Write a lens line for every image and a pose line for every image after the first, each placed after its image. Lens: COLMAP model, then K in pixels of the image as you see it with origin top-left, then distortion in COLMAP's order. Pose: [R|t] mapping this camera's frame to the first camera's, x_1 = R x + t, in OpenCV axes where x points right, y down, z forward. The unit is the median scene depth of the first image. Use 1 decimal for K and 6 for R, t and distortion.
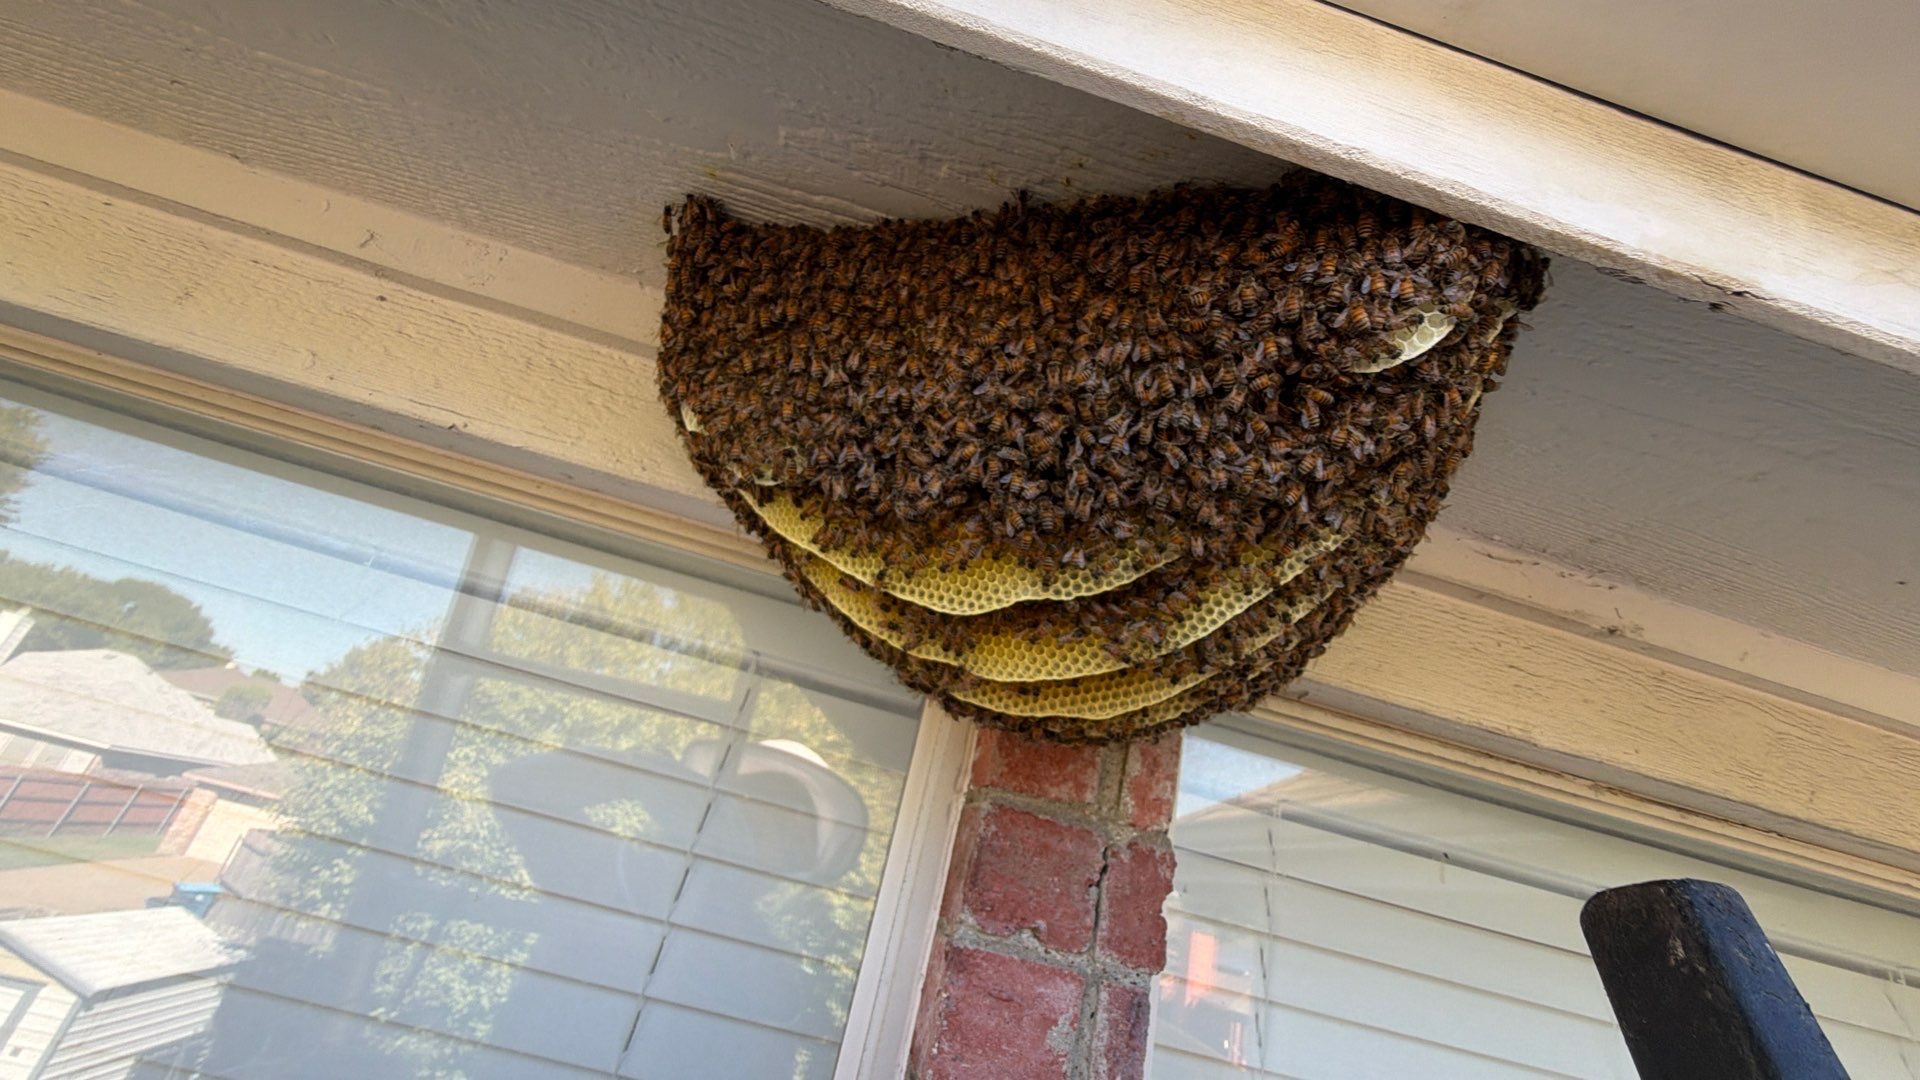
lens RADIAL K [[768.9, 0, 958.0], [0, 768.9, 542.7], [0, 0, 1]] dist [0.000462, -0.000233]
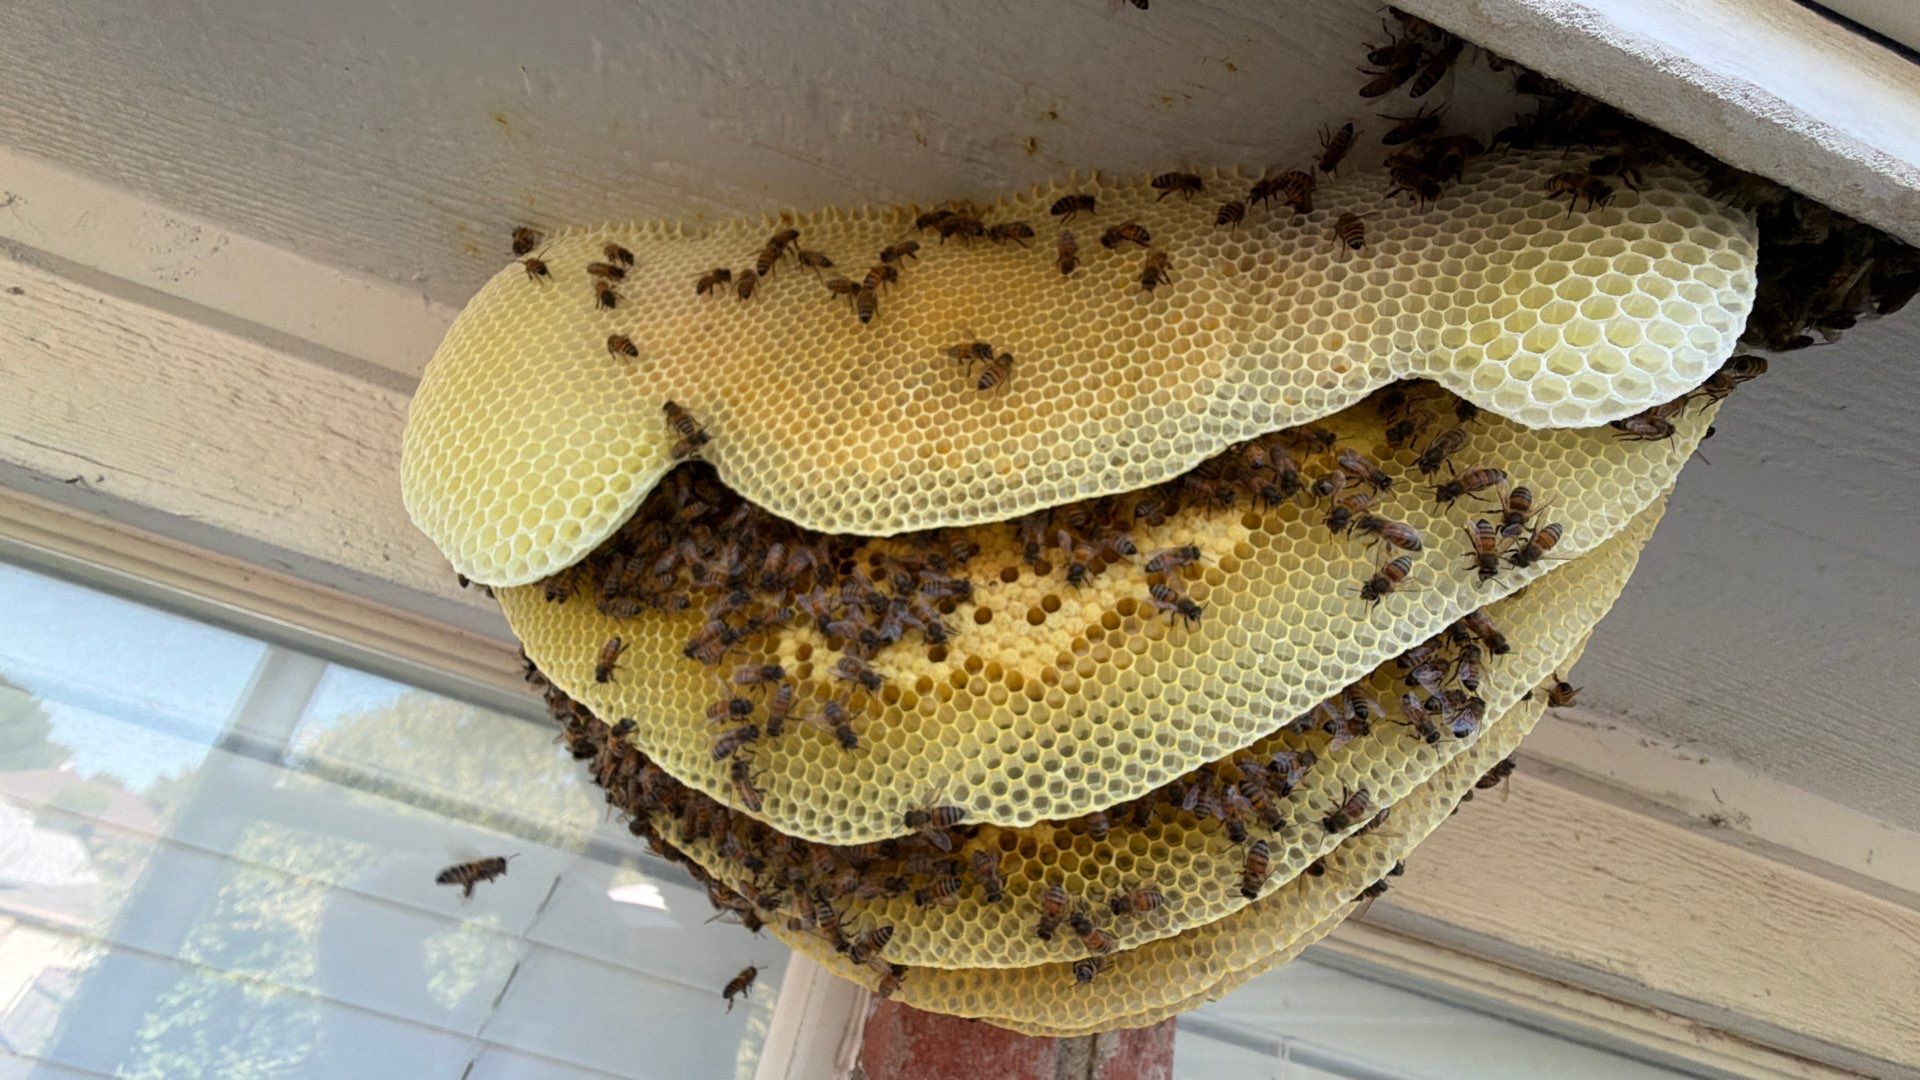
lens RADIAL K [[765.6, 0, 961.2], [0, 765.6, 543.1], [0, 0, 1]] dist [0.000160, 0.000057]
pose [[0.996007, 0.043376, 0.078023, 0.033695], [-0.031833, 0.989134, -0.143530, -0.029111], [-0.083401, 0.140473, 0.986566, 0.305179]]
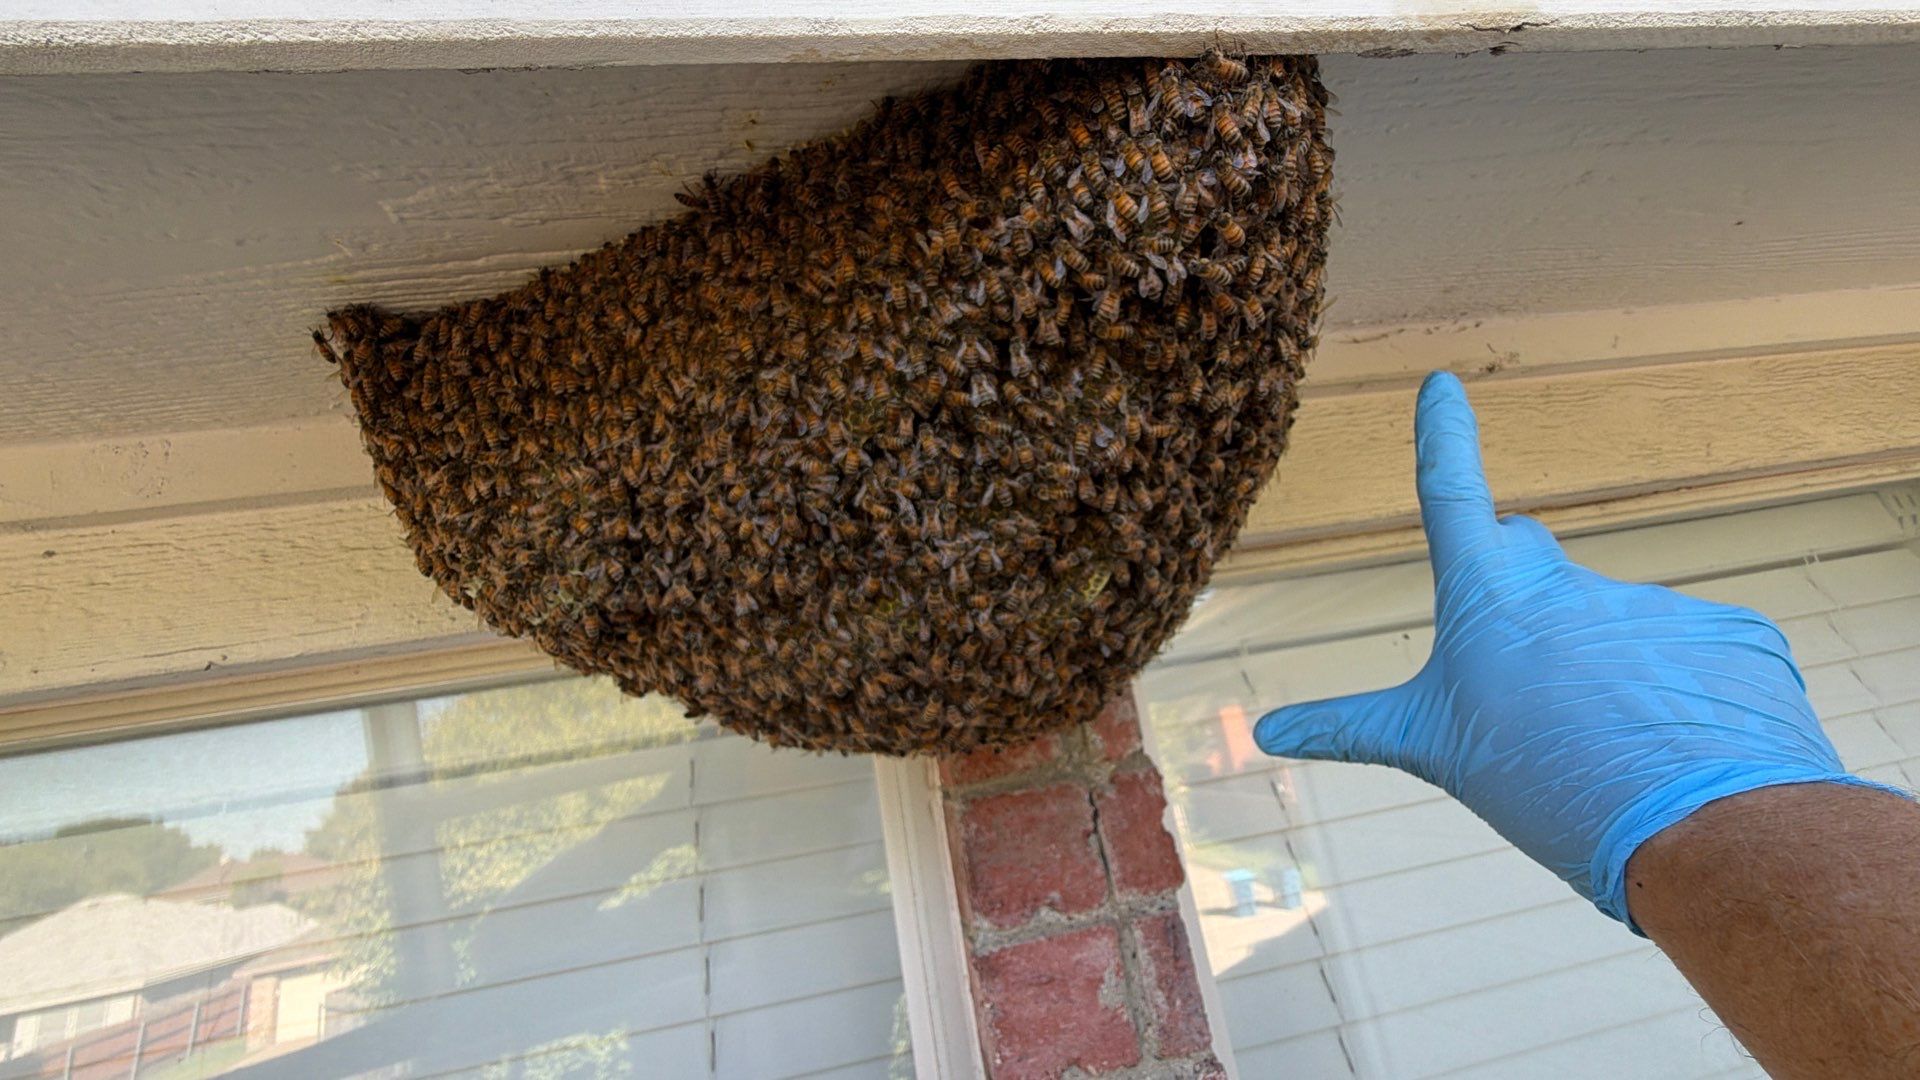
lens RADIAL K [[768.6, 0, 962.4], [0, 768.6, 539.4], [0, 0, 1]] dist [0.000147, 0.000005]
pose [[0.921422, -0.384639, 0.055083, 0.107322], [0.373535, 0.915884, 0.147067, -0.091295], [-0.107017, -0.114935, 0.987592, 0.093470]]
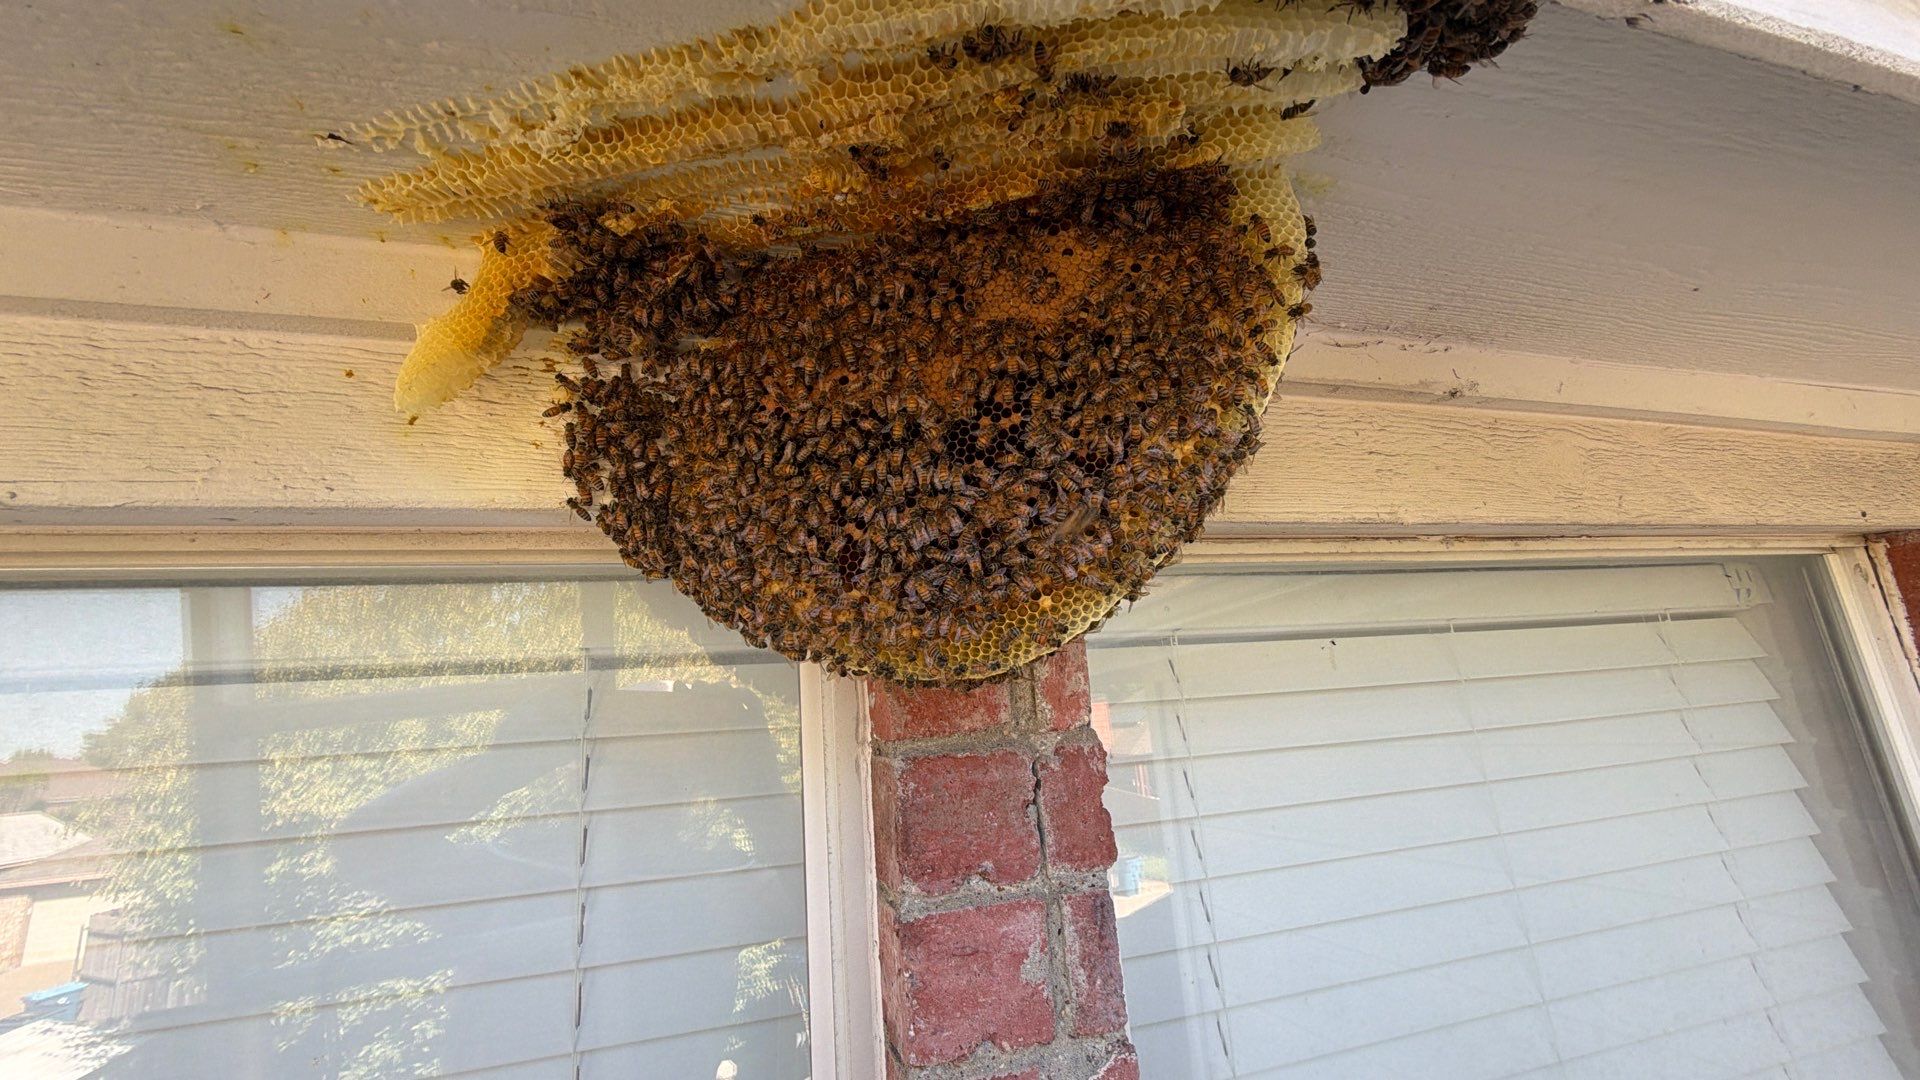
lens RADIAL K [[760.4, 0, 960.0], [0, 760.4, 540.0], [0, 0, 1]] dist [0.000734, -0.000141]
pose [[0.949773, -0.263713, 0.168481, 0.022933], [0.225787, 0.950256, 0.214556, -0.070084], [-0.216681, -0.165739, 0.962071, 0.171002]]
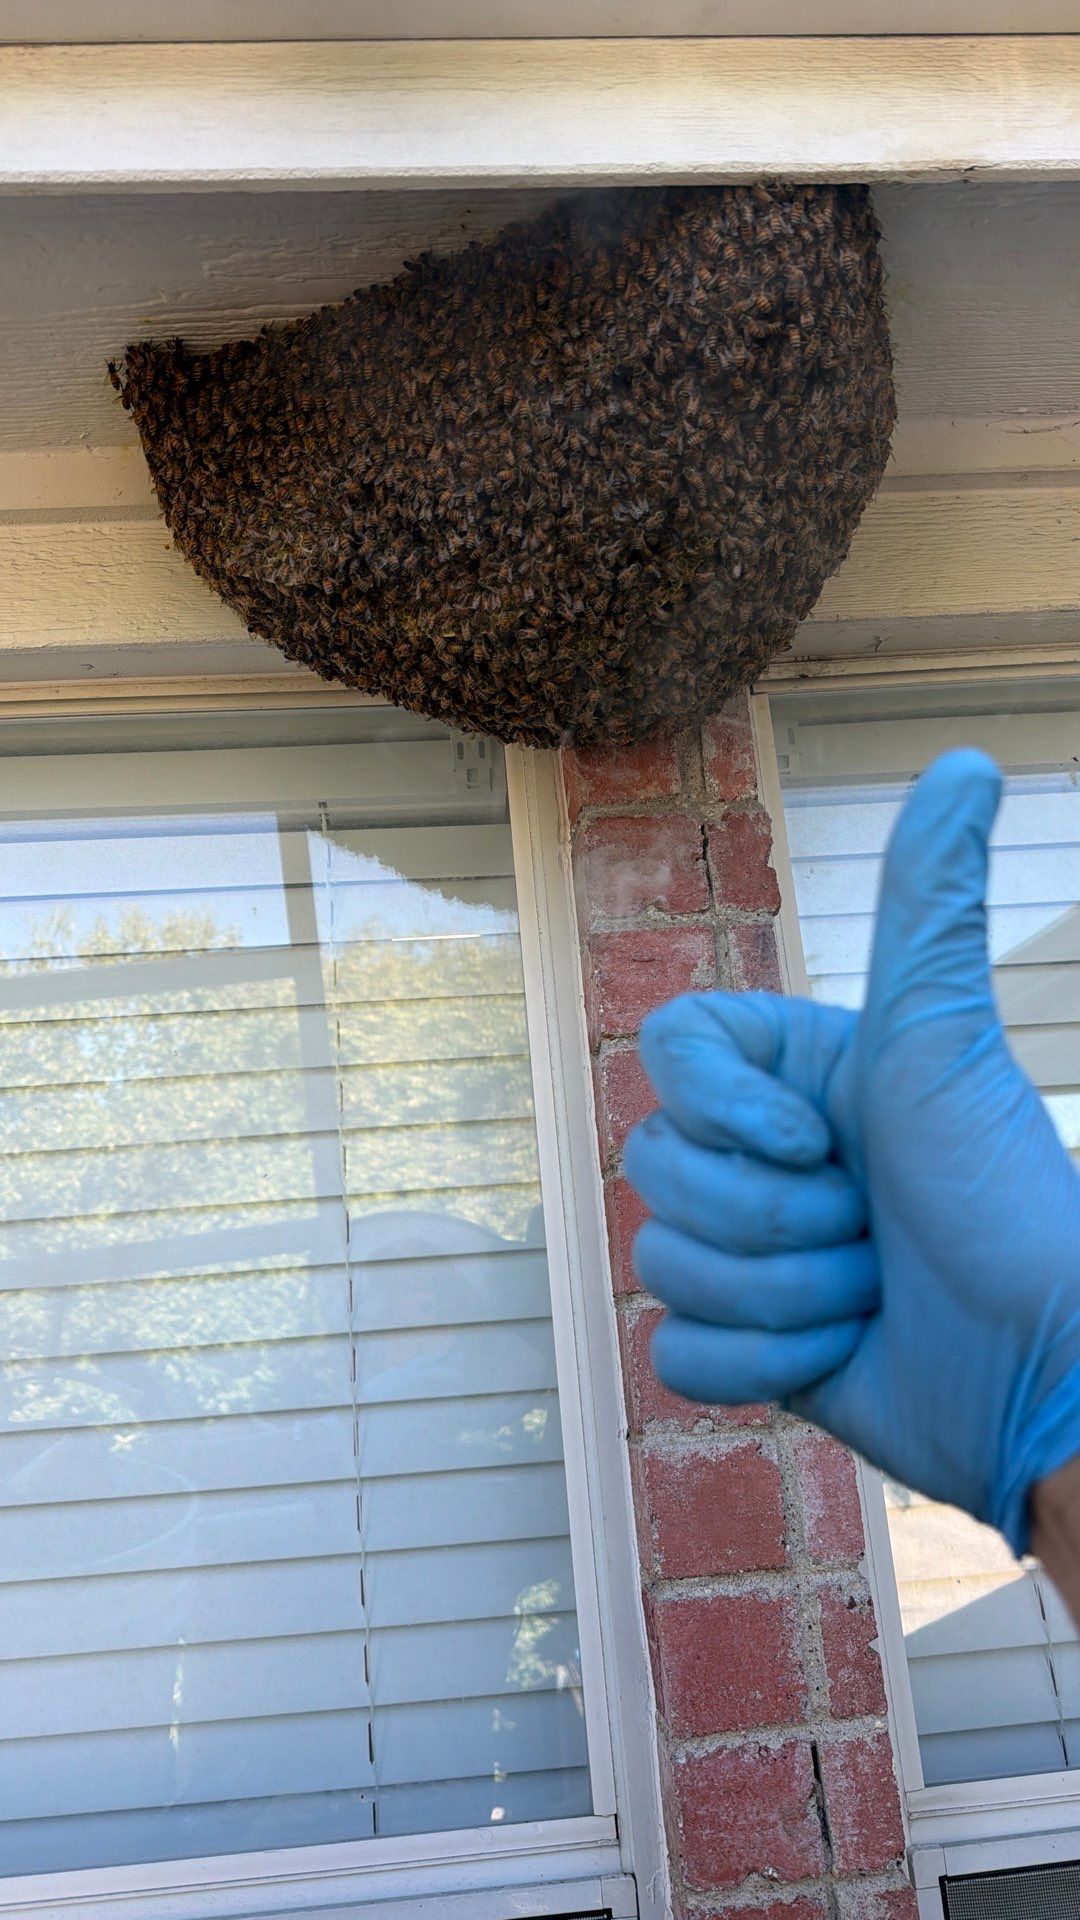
lens RADIAL K [[1382.6, 0, 526.8], [0, 1382.6, 961.3], [0, 0, 1]] dist [0.102056, -0.137642]
pose [[0.946775, -0.319063, -0.042618, -0.018339], [0.321785, 0.934622, 0.151445, 0.188527], [-0.008489, -0.157098, 0.987547, -0.896788]]
